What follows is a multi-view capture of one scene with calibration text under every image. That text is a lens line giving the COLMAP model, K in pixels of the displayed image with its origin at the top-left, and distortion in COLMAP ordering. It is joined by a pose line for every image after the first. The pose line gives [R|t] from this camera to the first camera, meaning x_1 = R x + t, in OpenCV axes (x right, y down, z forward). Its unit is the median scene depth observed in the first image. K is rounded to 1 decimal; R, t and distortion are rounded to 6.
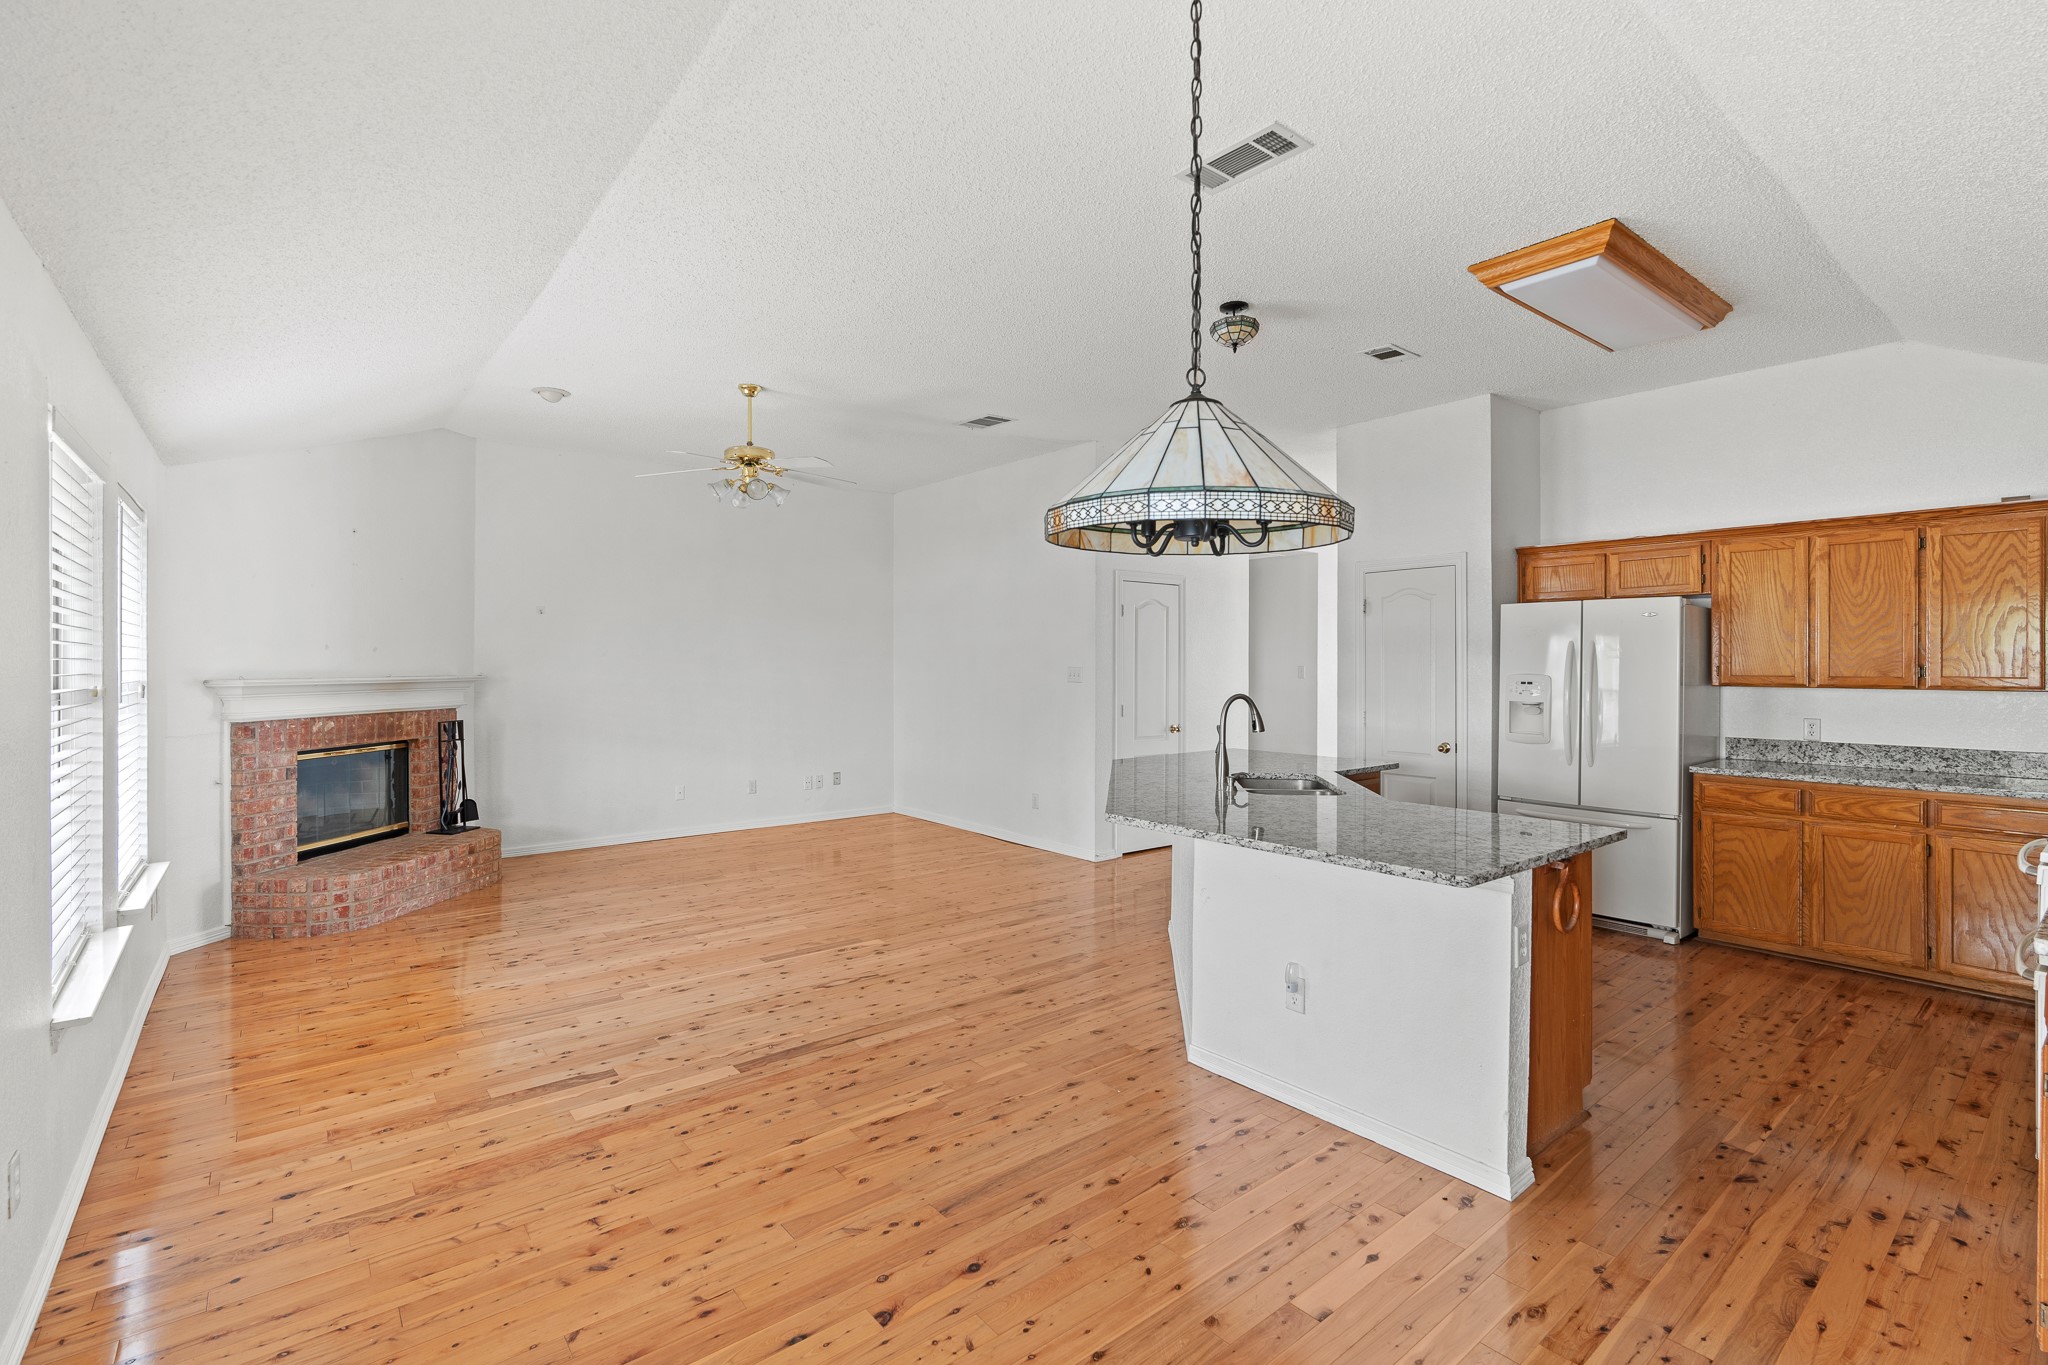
lens RADIAL K [[921.3, 0, 1030.6], [0, 921.3, 675.8], [0, 0, 1]] dist [-0.008973, 0.002021]
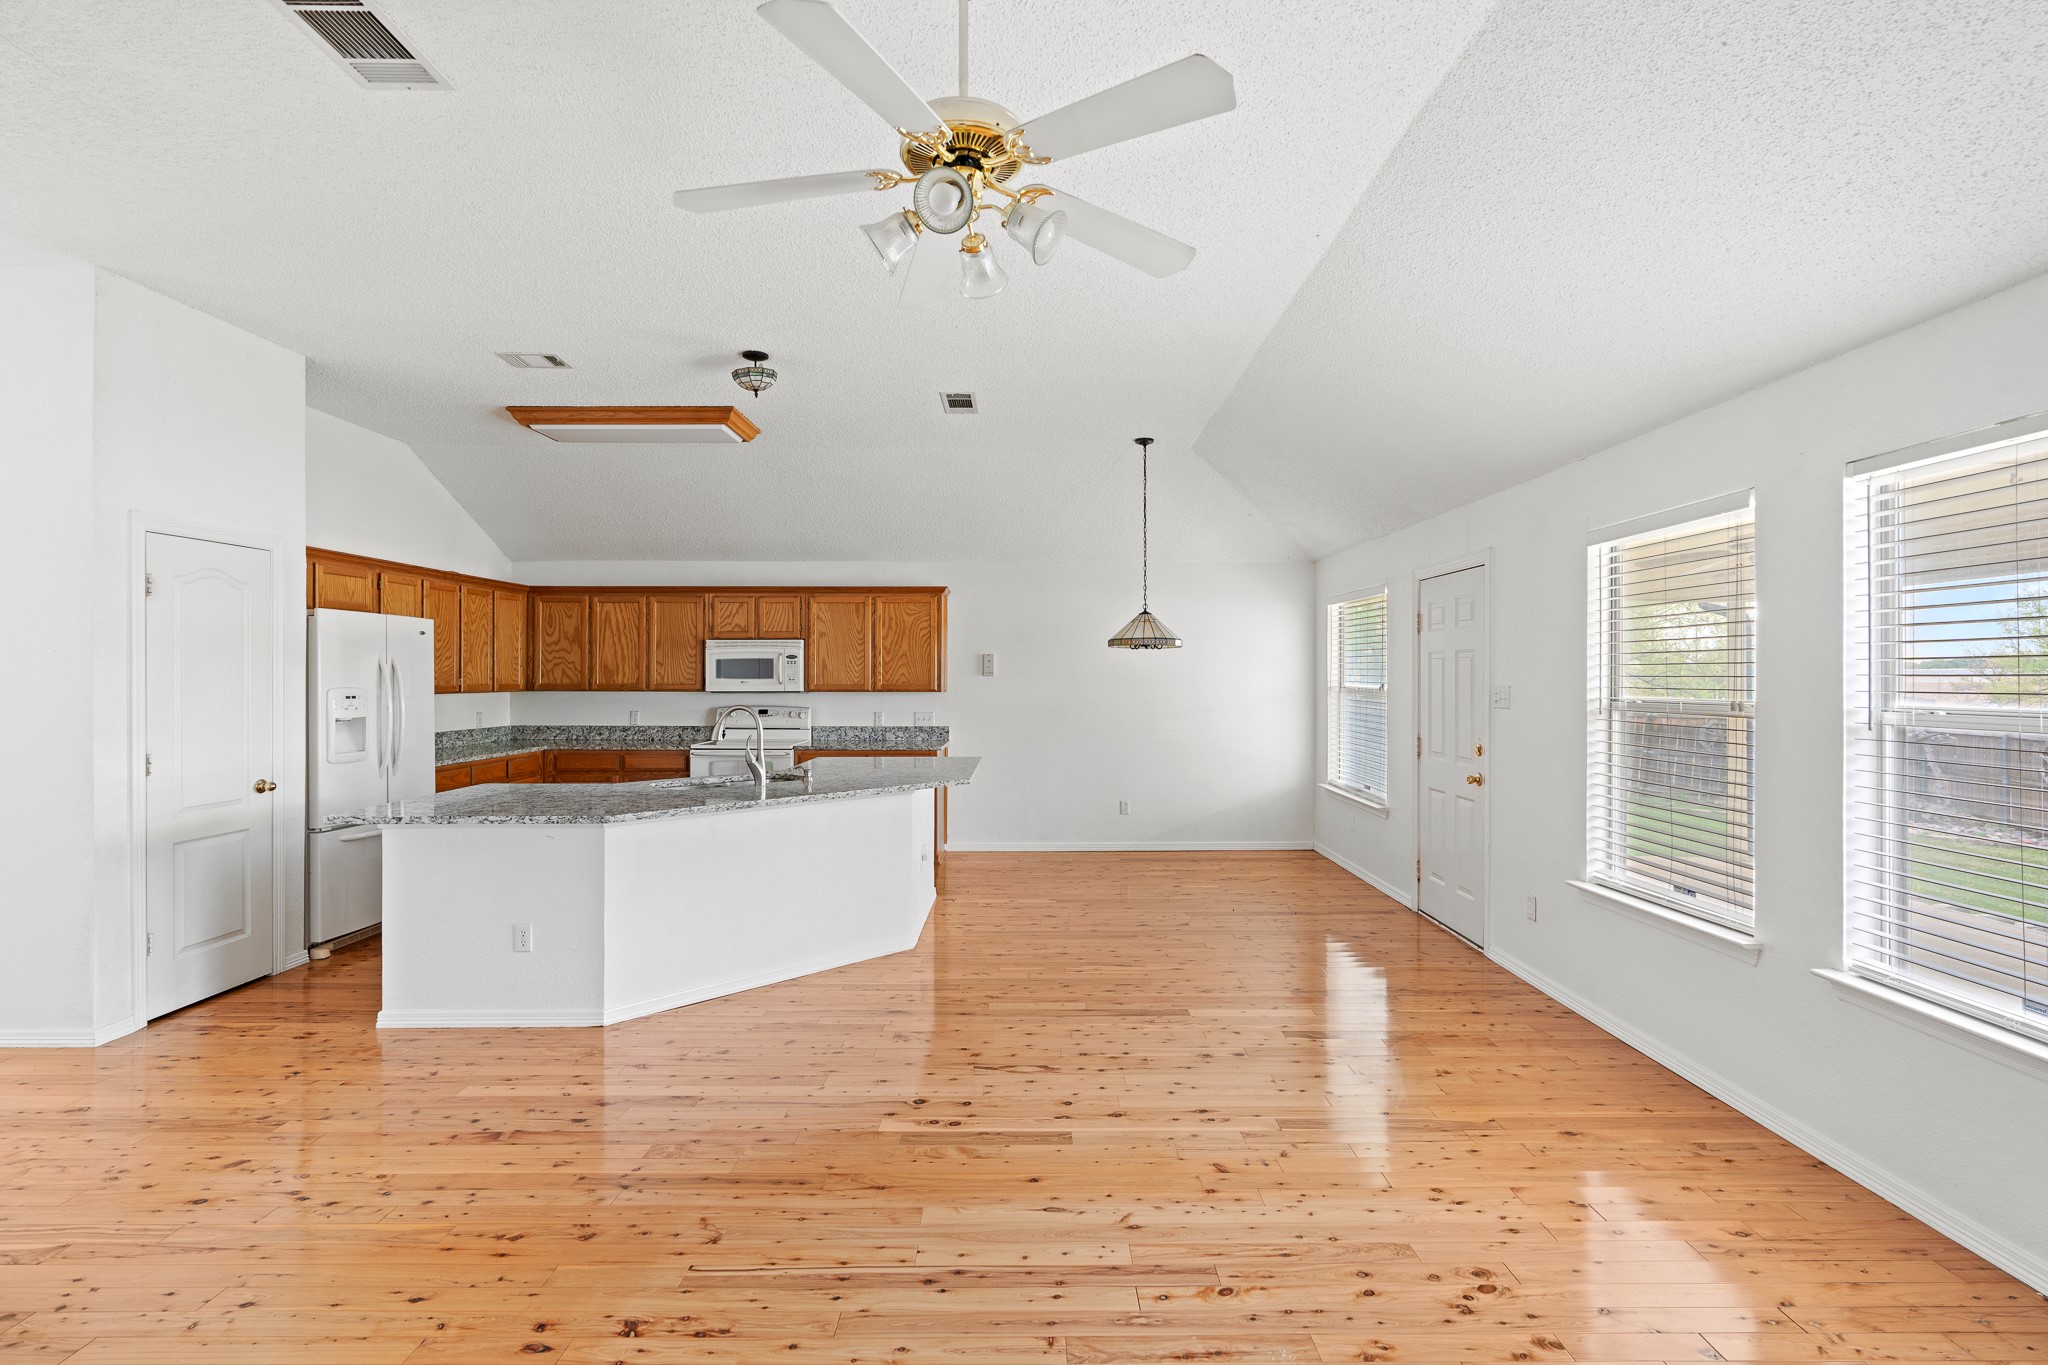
lens RADIAL K [[921.3, 0, 1033.3], [0, 921.3, 677.1], [0, 0, 1]] dist [-0.008973, 0.002021]
pose [[-0.777626, -0.002571, 0.628721, -0.712179], [0.005980, 0.999916, 0.011486, -0.023488], [-0.628698, 0.012691, -0.777546, 1.596260]]
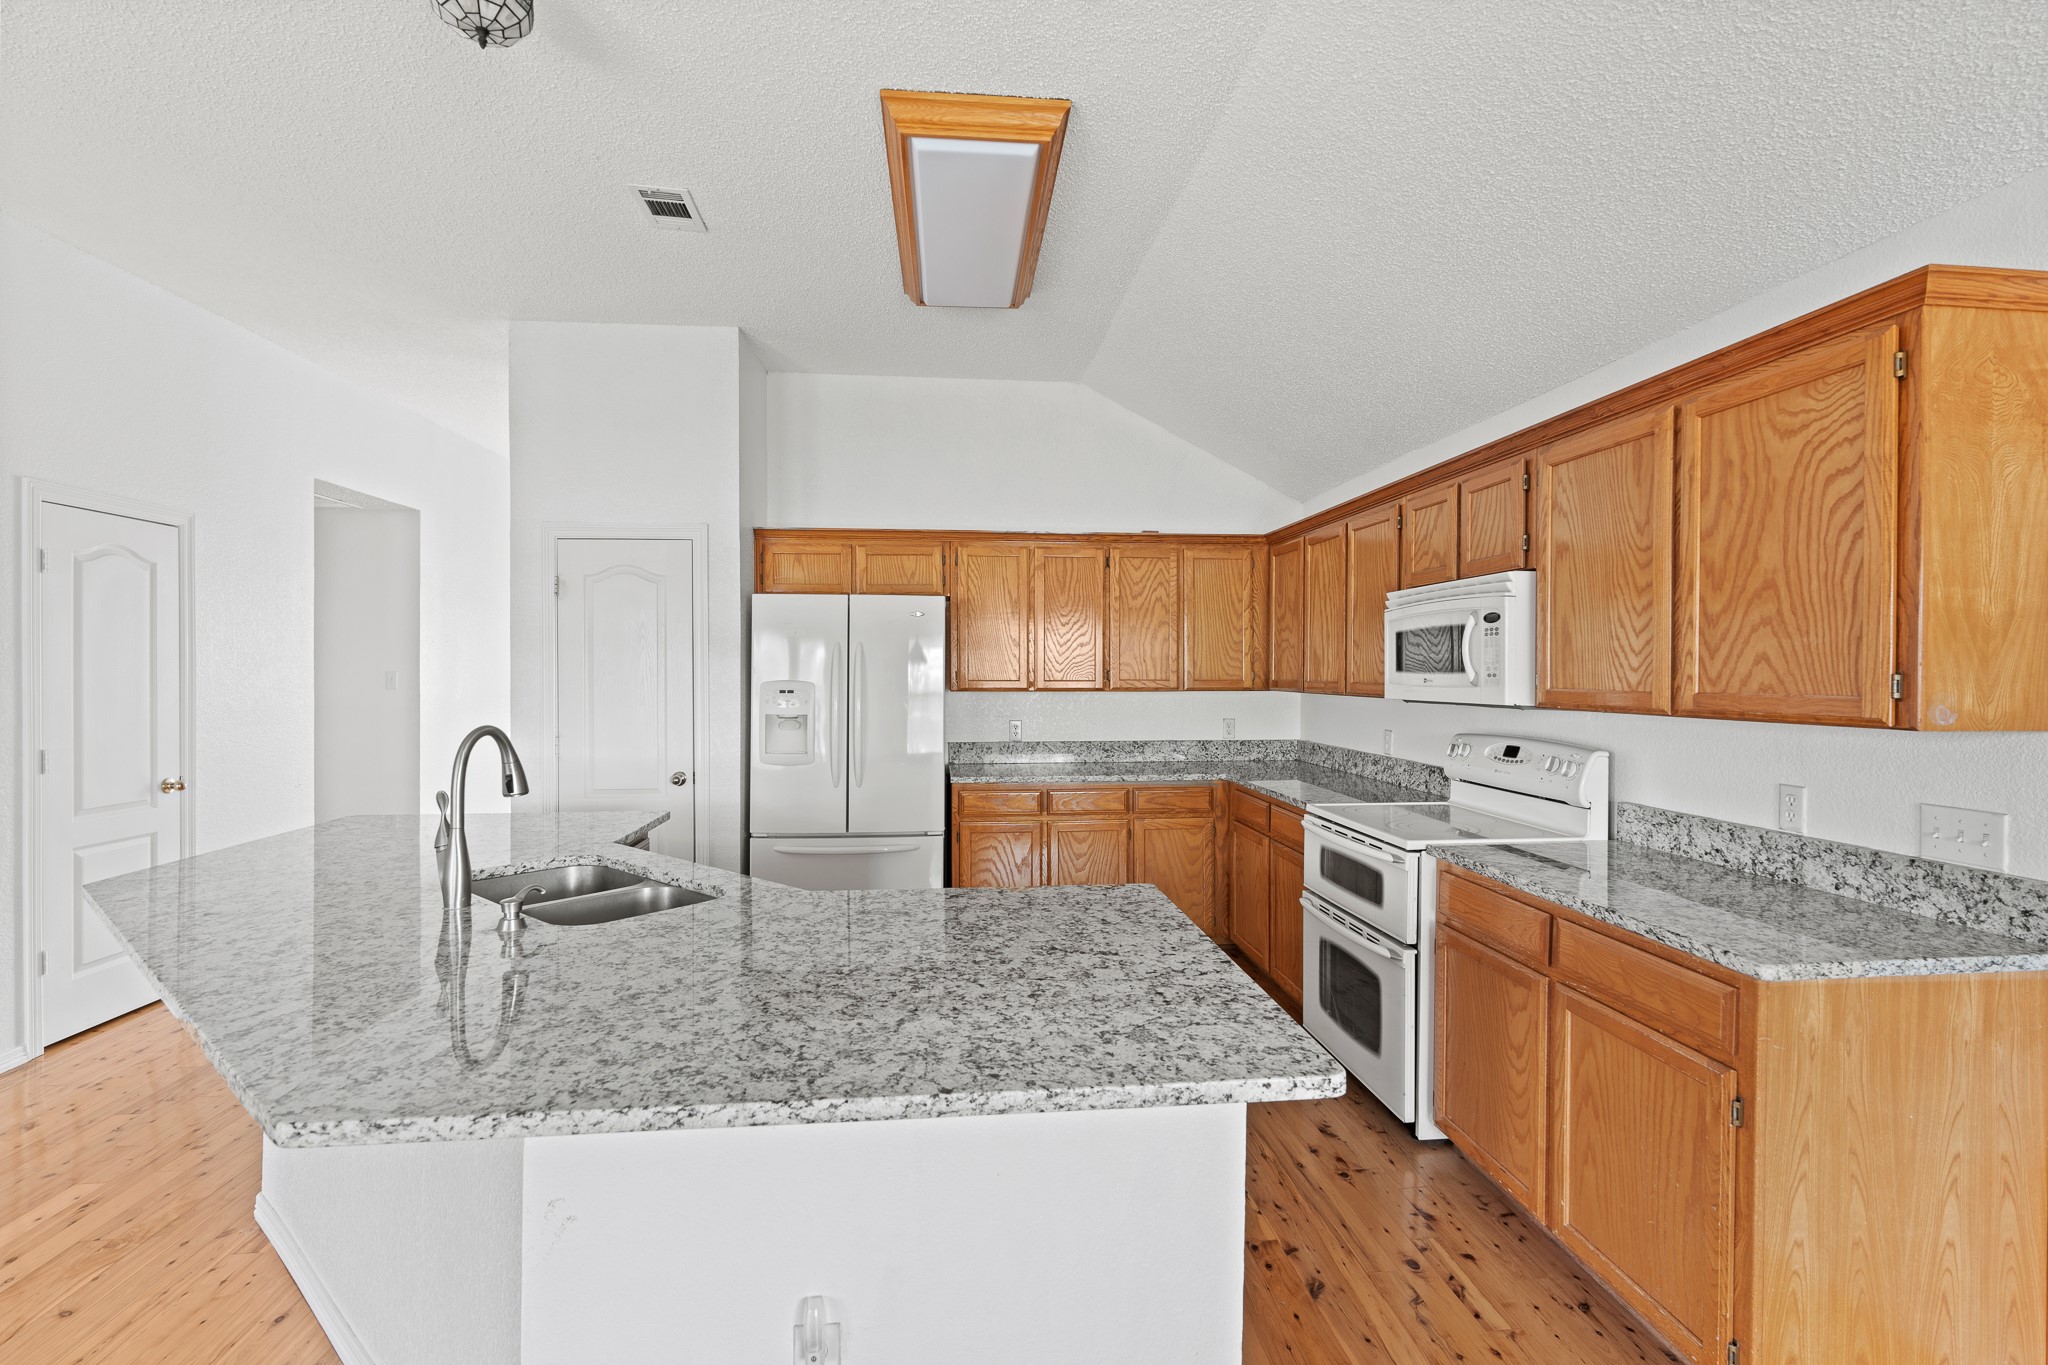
lens RADIAL K [[921.3, 0, 1033.0], [0, 921.3, 674.4], [0, 0, 1]] dist [-0.008973, 0.002021]
pose [[0.549026, -0.004226, 0.835794, -0.031535], [0.010700, 0.999941, -0.001973, -0.004470], [-0.835737, 0.010026, 0.549039, 0.455284]]
